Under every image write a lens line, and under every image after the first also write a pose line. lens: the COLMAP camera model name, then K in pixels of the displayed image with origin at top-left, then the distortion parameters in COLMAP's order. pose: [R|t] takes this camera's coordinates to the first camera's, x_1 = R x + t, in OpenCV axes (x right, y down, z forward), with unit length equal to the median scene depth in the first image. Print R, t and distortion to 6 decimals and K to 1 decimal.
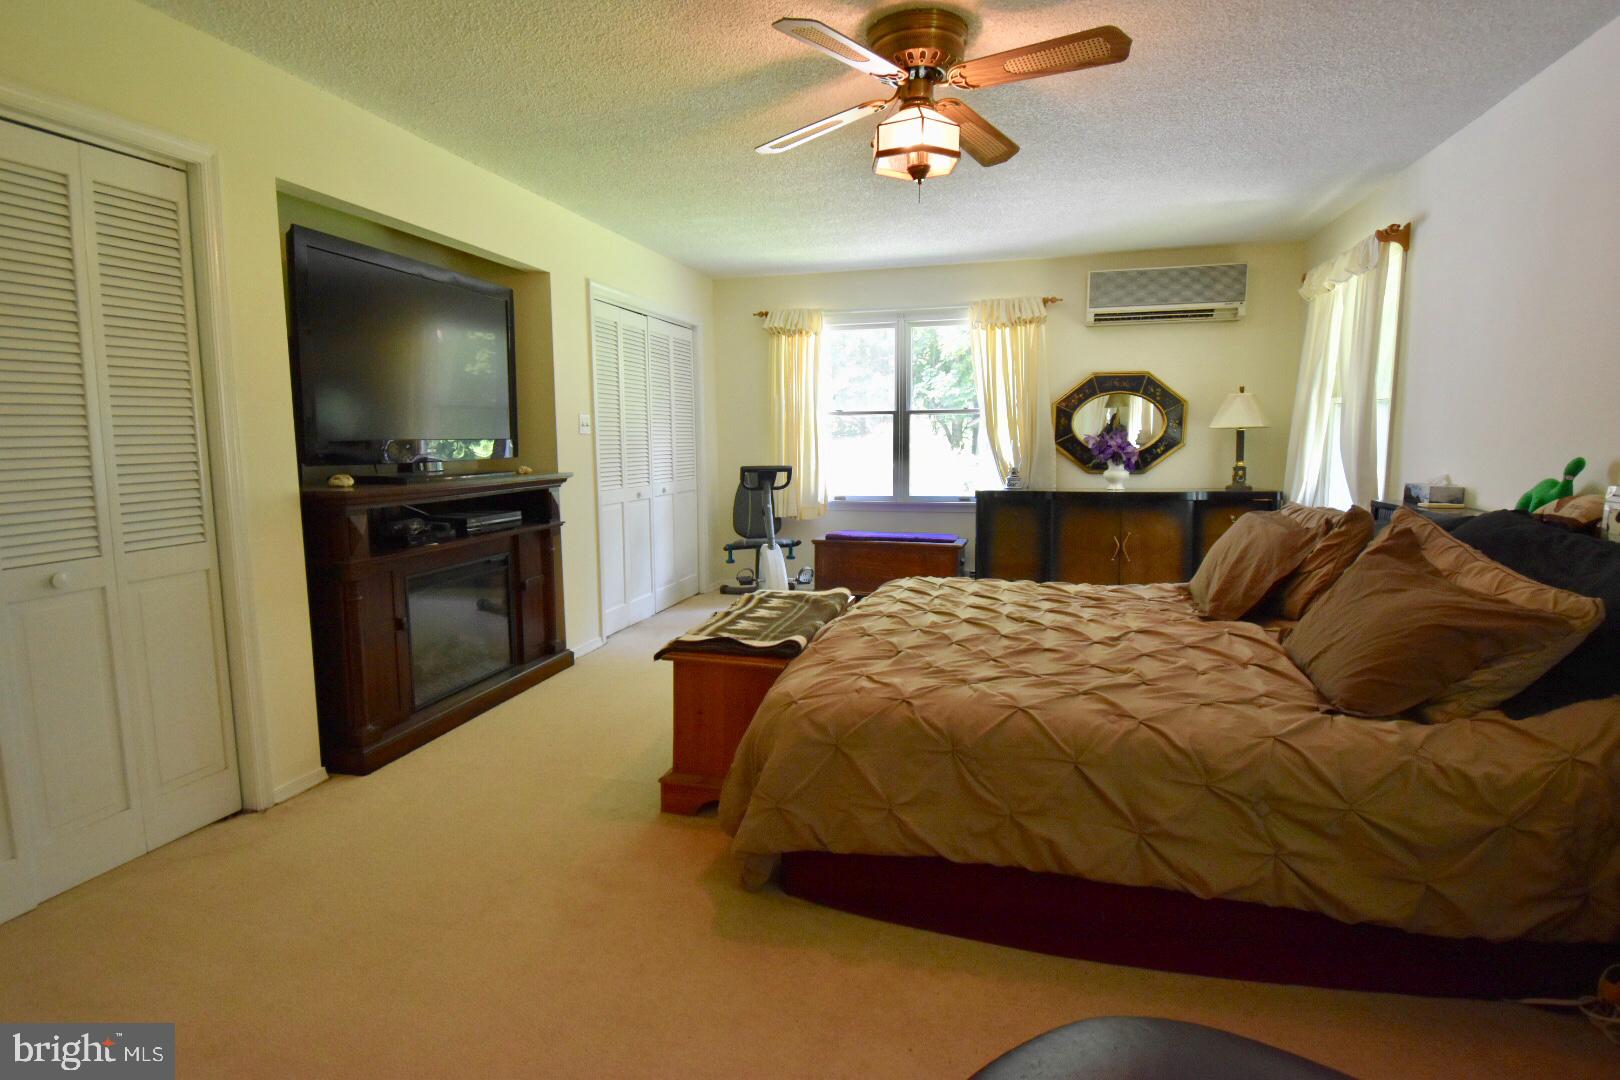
lens RADIAL K [[860.6, 0, 811.6], [0, 860.6, 541.7], [0, 0, 1]] dist [0.015238, -0.012348]
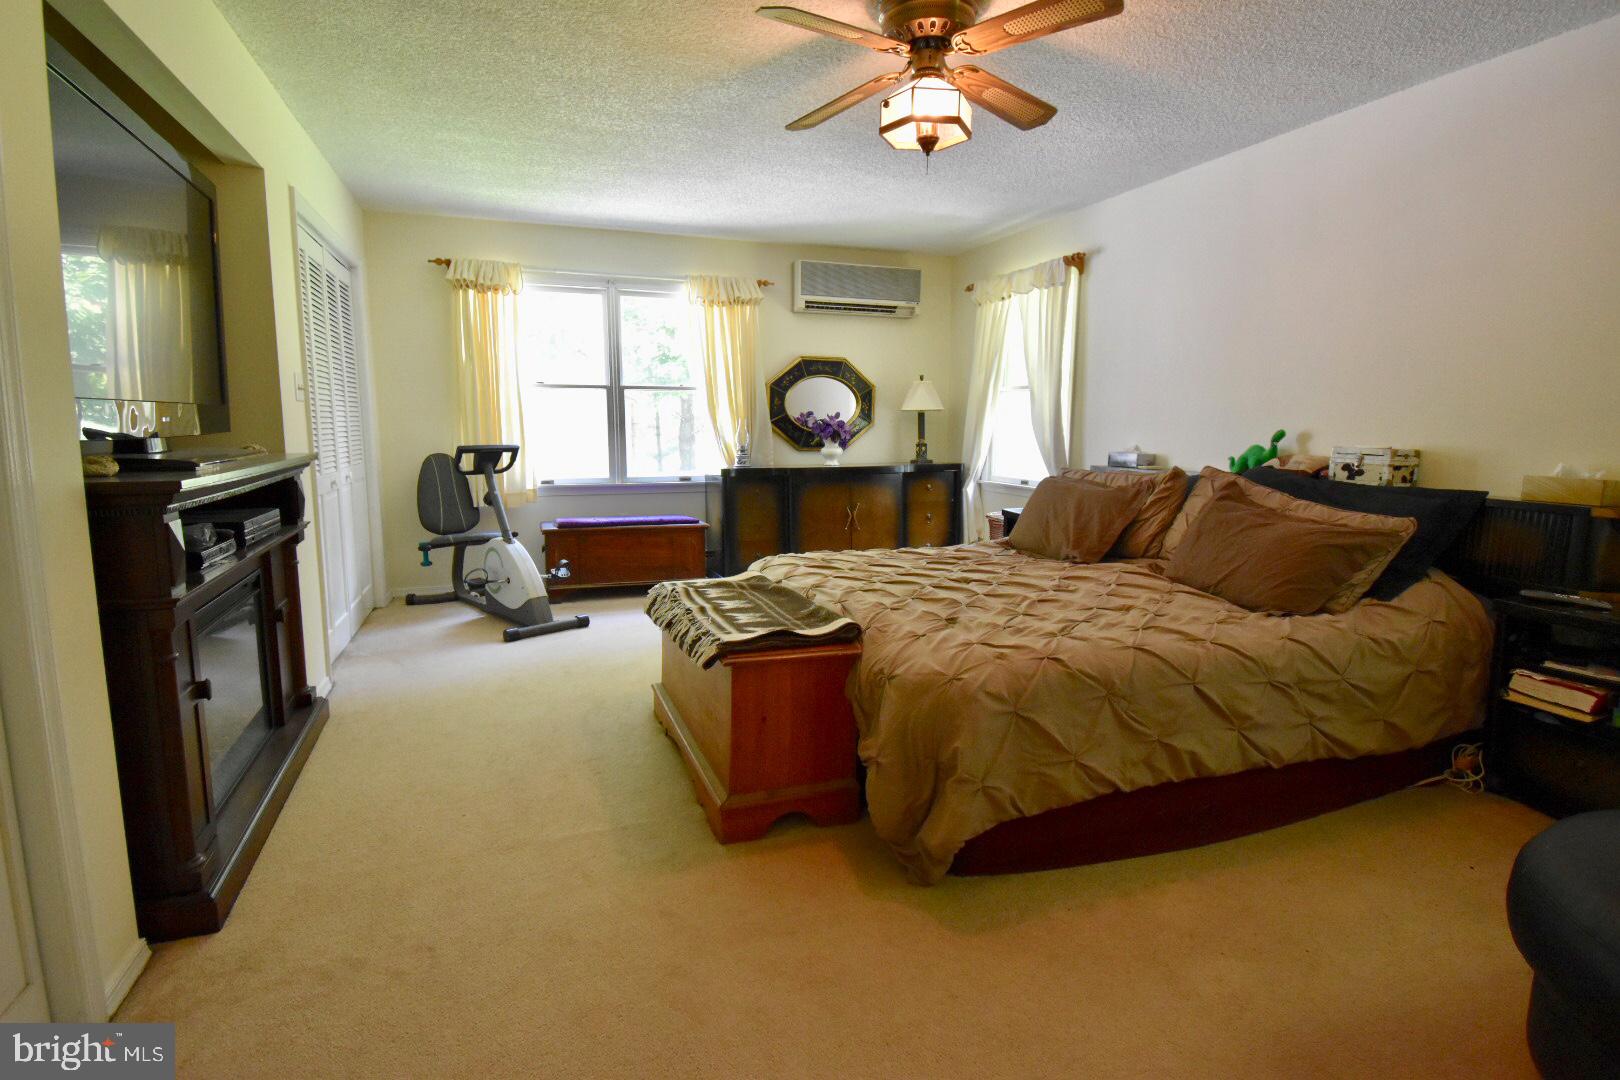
lens RADIAL K [[860.6, 0, 824.1], [0, 860.6, 541.2], [0, 0, 1]] dist [0.015238, -0.012348]
pose [[0.802679, -0.072278, 0.592015, -0.424929], [0.062788, 0.997354, 0.036635, -0.007361], [-0.593097, 0.007765, 0.805094, 0.186322]]
